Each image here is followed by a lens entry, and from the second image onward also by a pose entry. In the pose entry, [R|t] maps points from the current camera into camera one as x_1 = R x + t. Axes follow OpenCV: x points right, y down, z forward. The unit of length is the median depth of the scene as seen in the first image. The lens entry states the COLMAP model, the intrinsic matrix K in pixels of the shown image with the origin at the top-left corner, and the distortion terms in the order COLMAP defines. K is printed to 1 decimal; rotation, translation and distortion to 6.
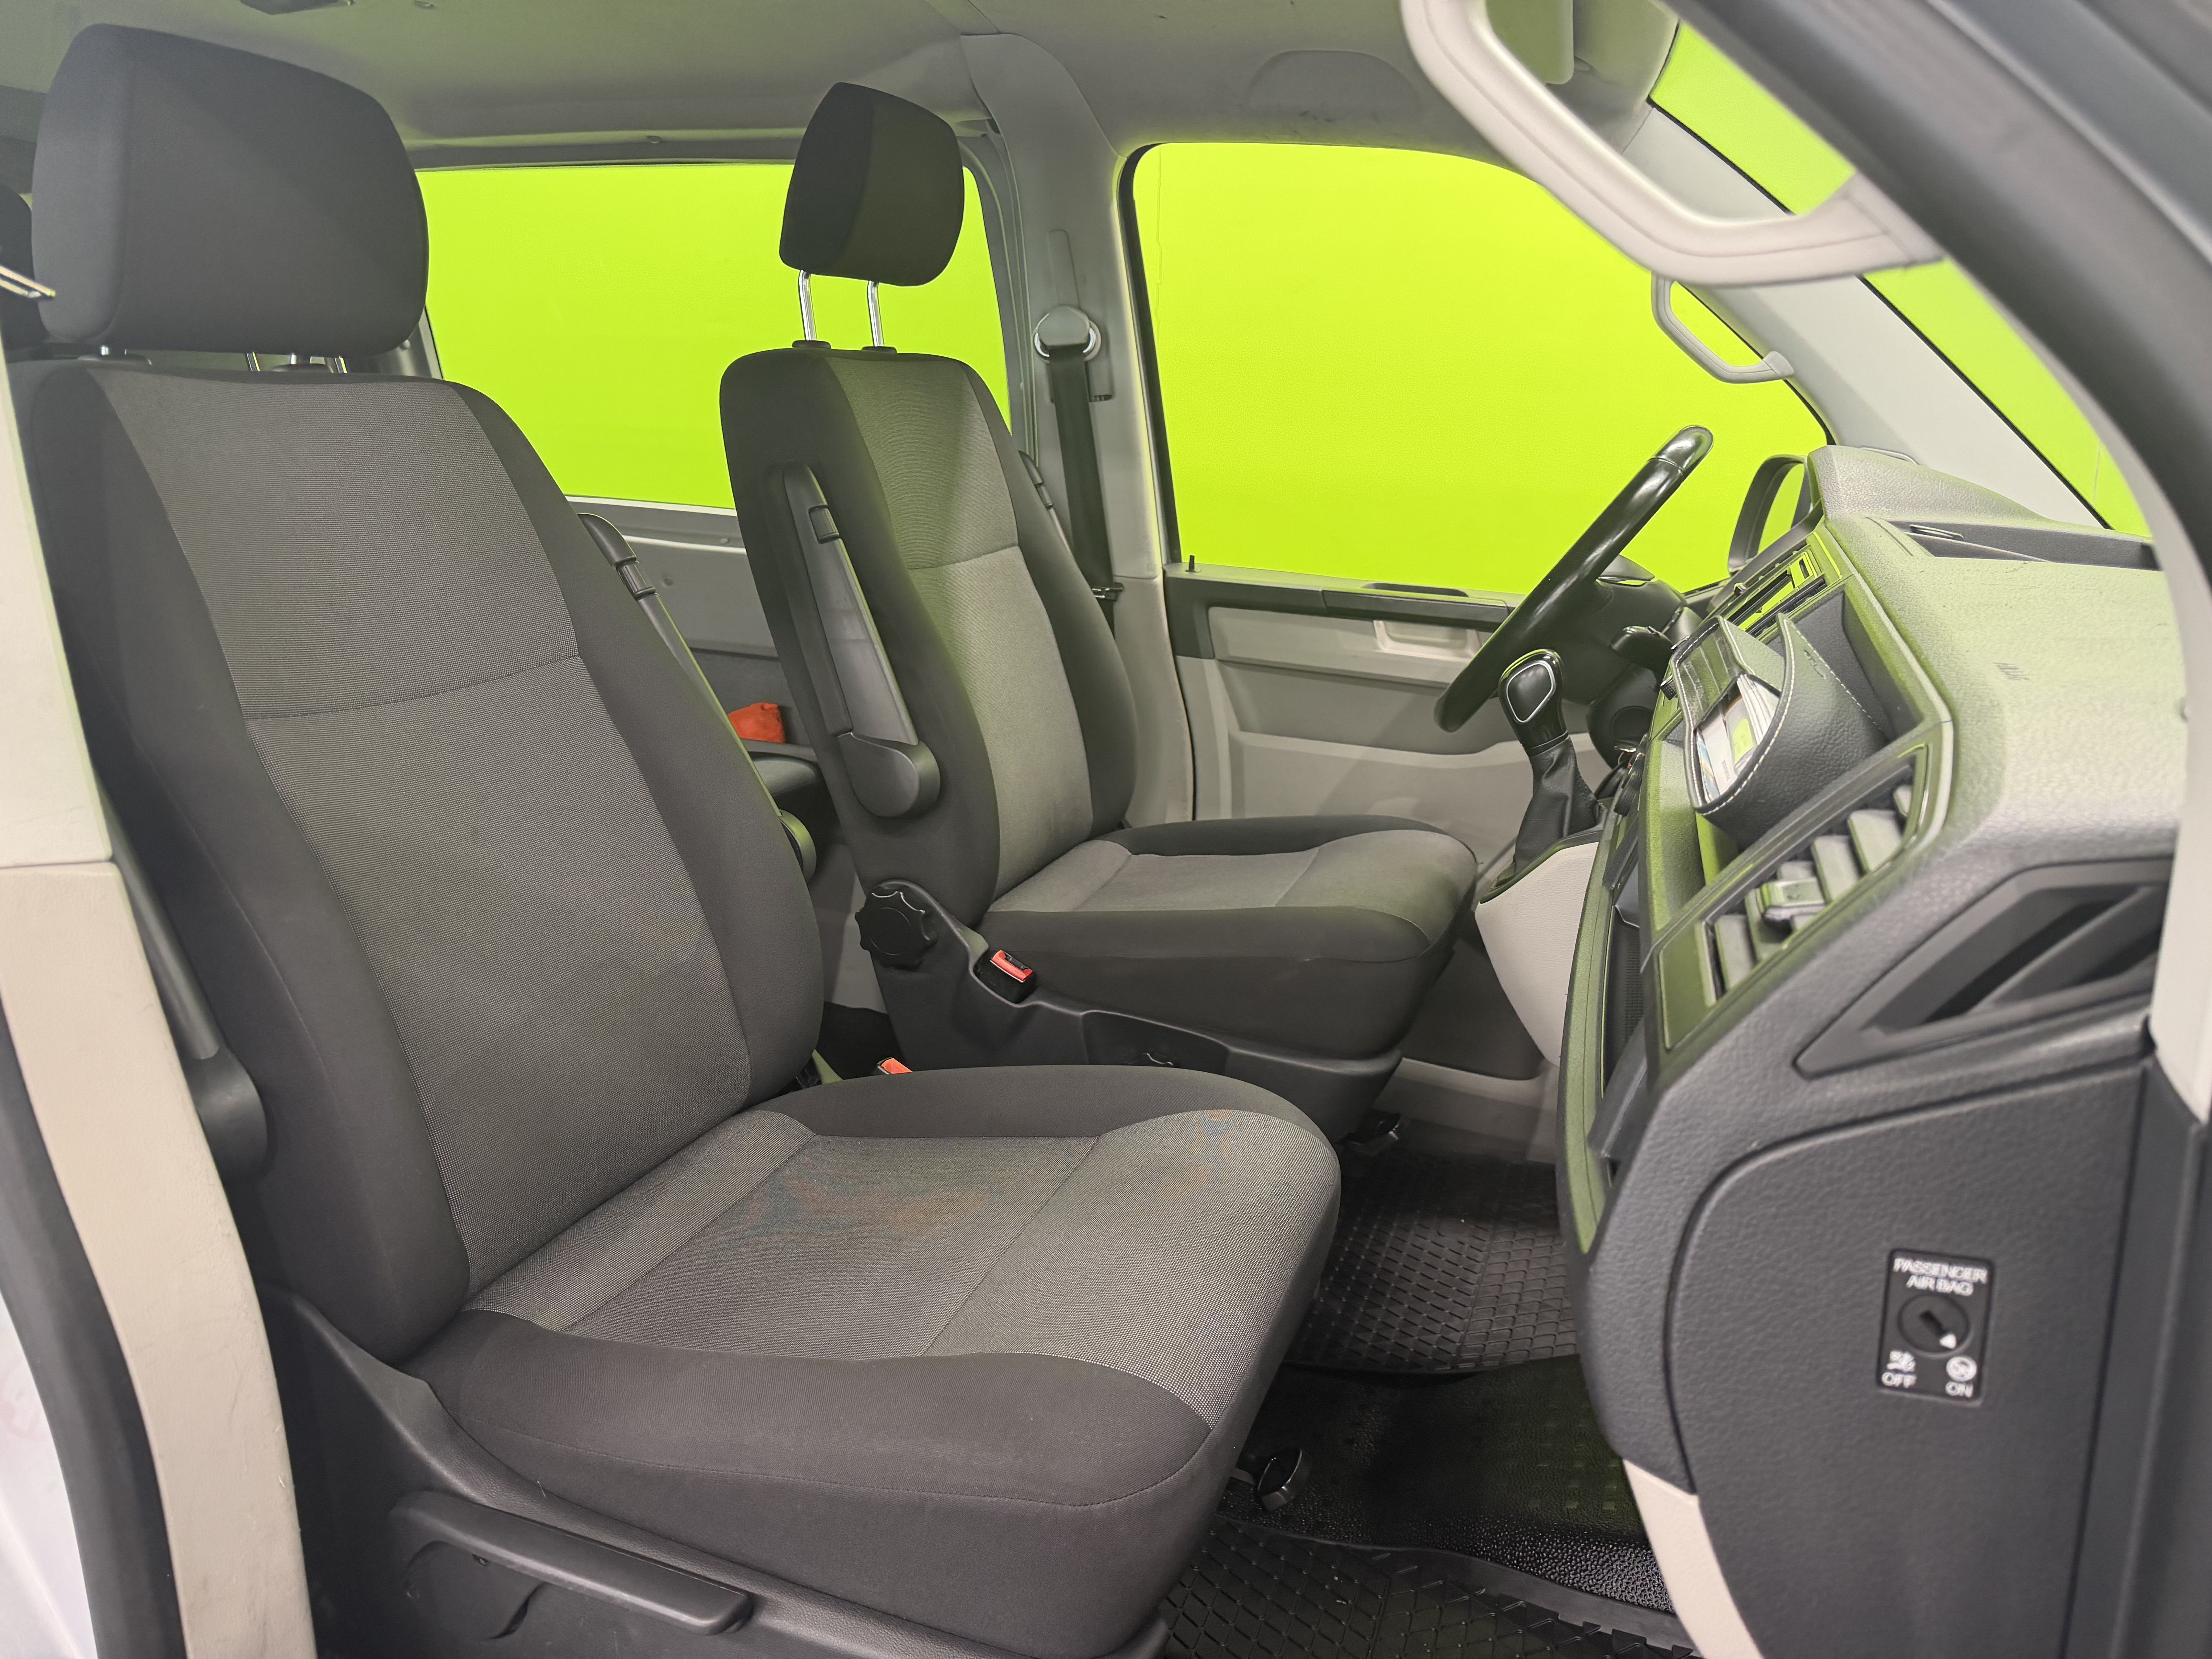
lens RADIAL K [[1798.4, 0, 1135.8], [0, 1798.4, 836.6], [0, 0, 1]] dist [0.132020, -0.233289]
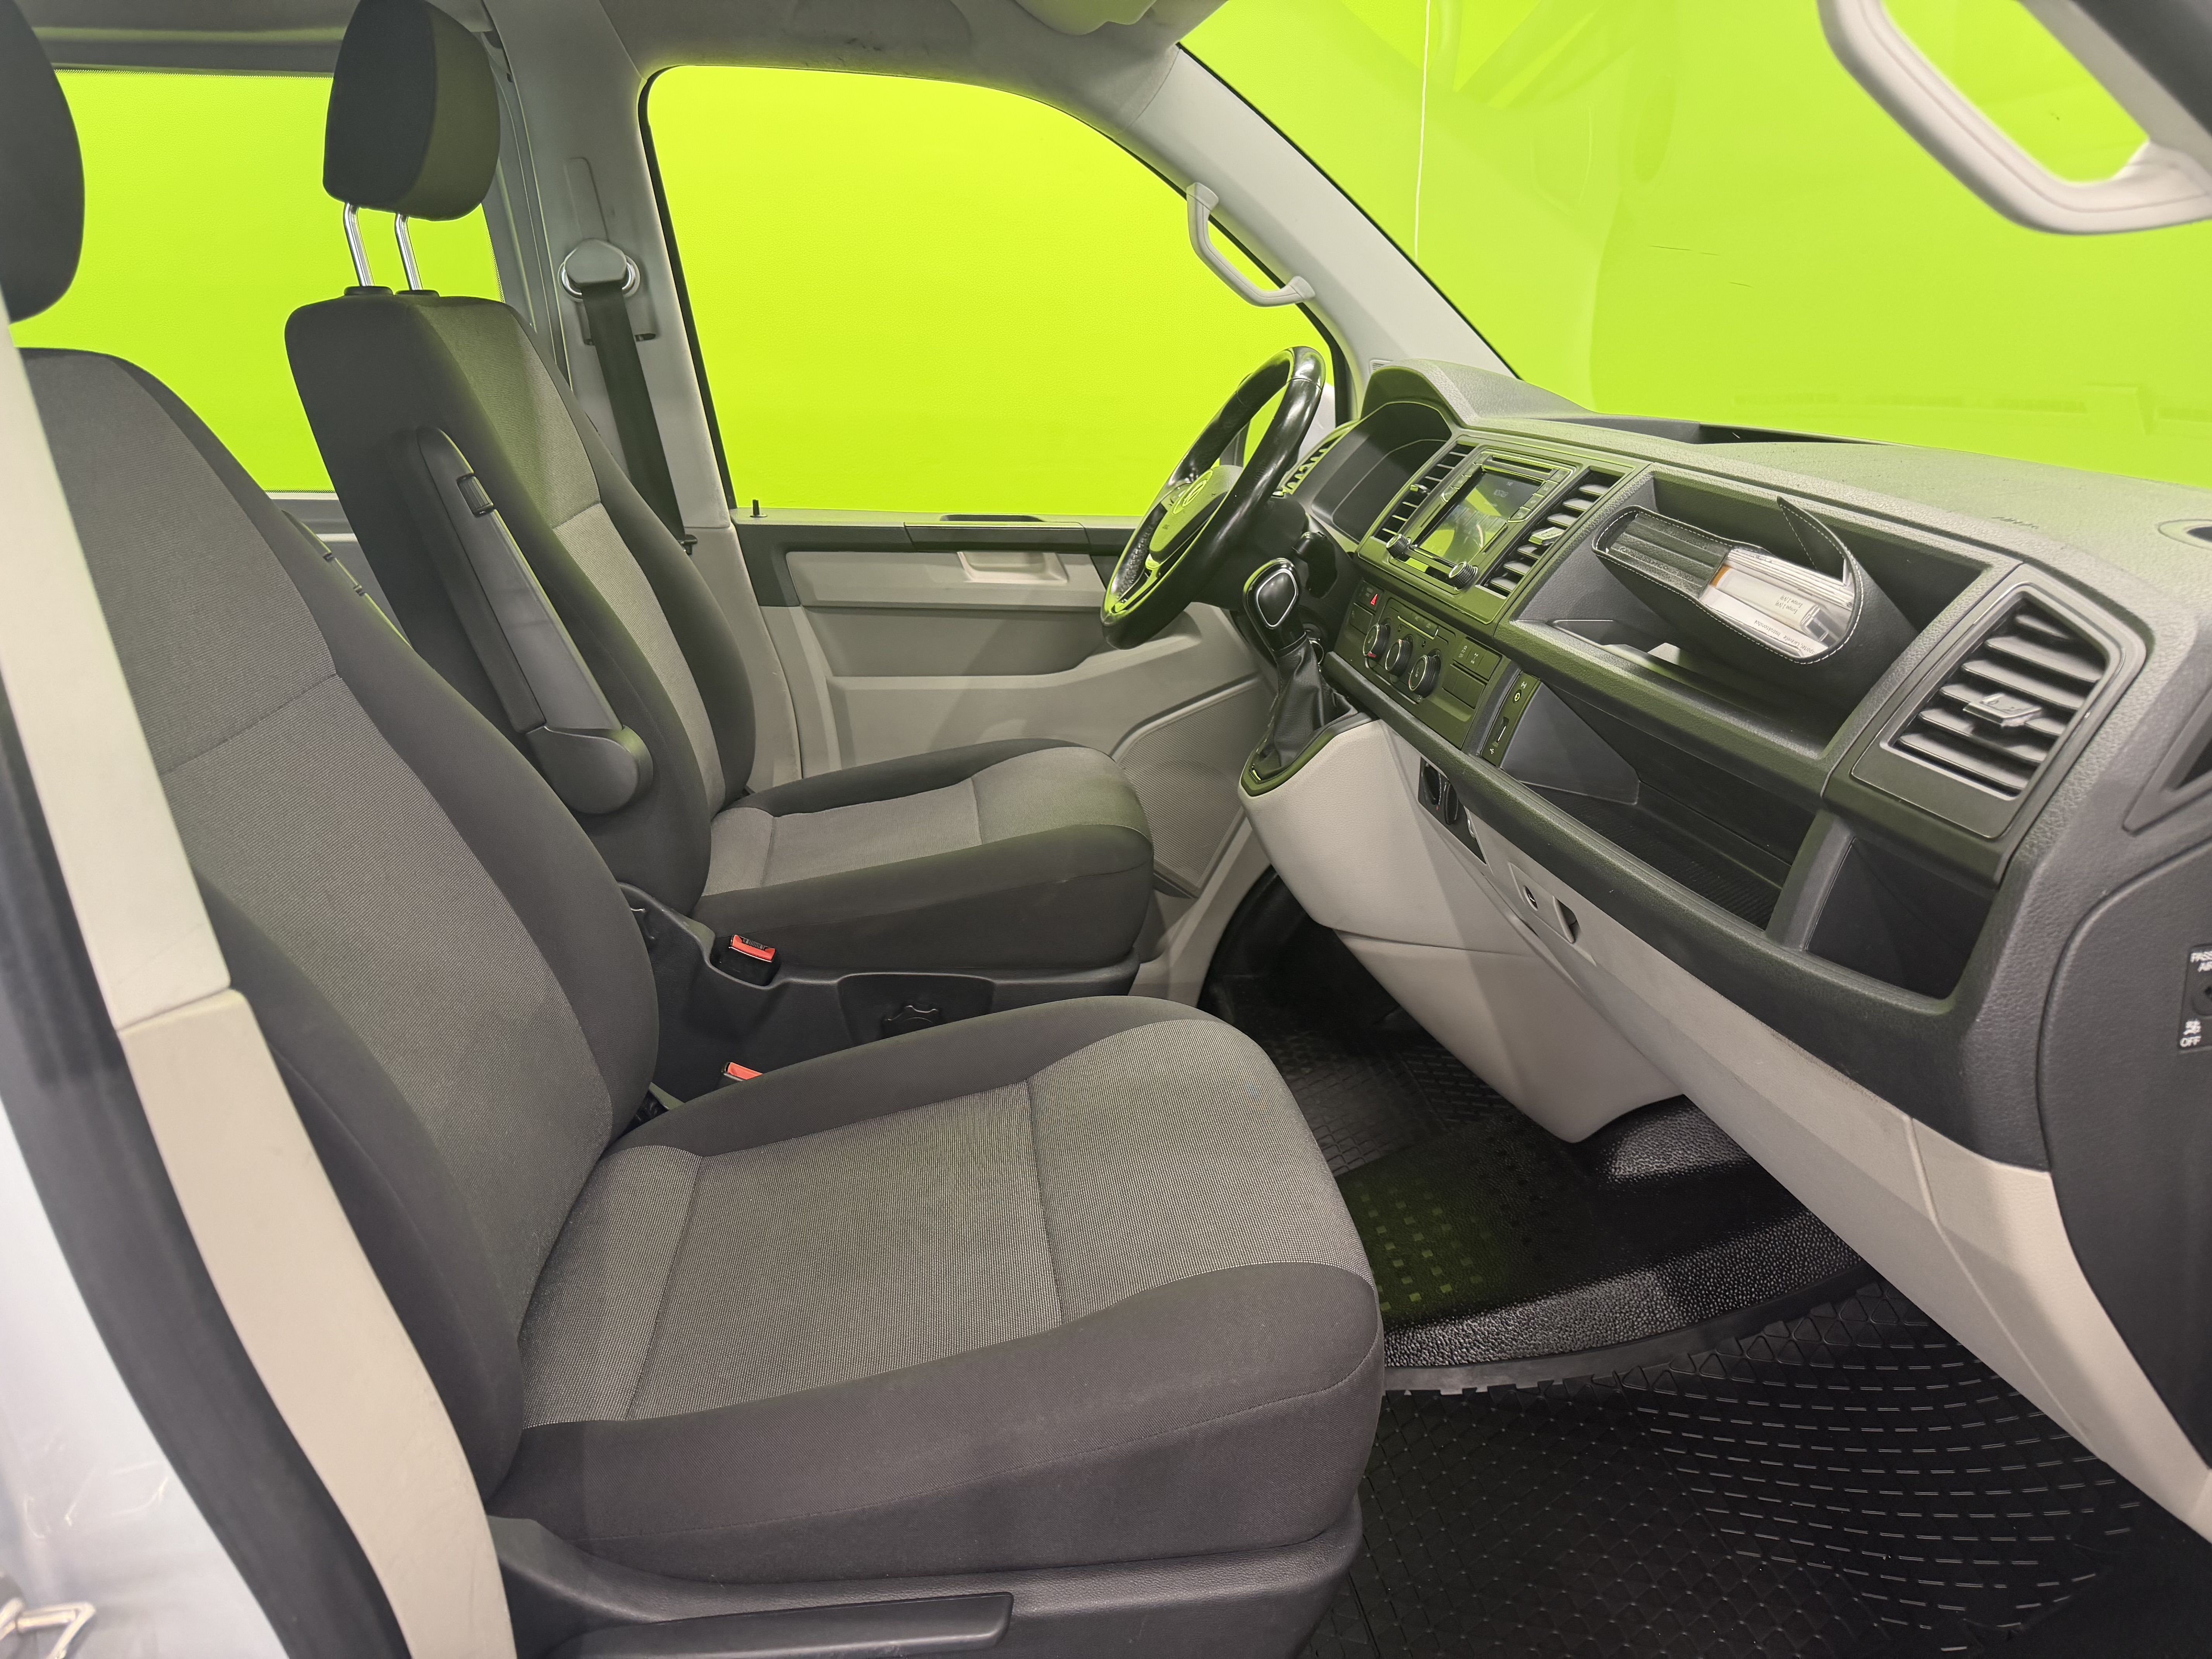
lens RADIAL K [[1798.4, 0, 1135.8], [0, 1798.4, 836.6], [0, 0, 1]] dist [0.132020, -0.233289]
pose [[0.861339, -0.169095, 0.479064, -0.327466], [0.149797, 0.985591, 0.078555, -0.029158], [-0.485445, 0.004100, 0.874258, 0.068540]]
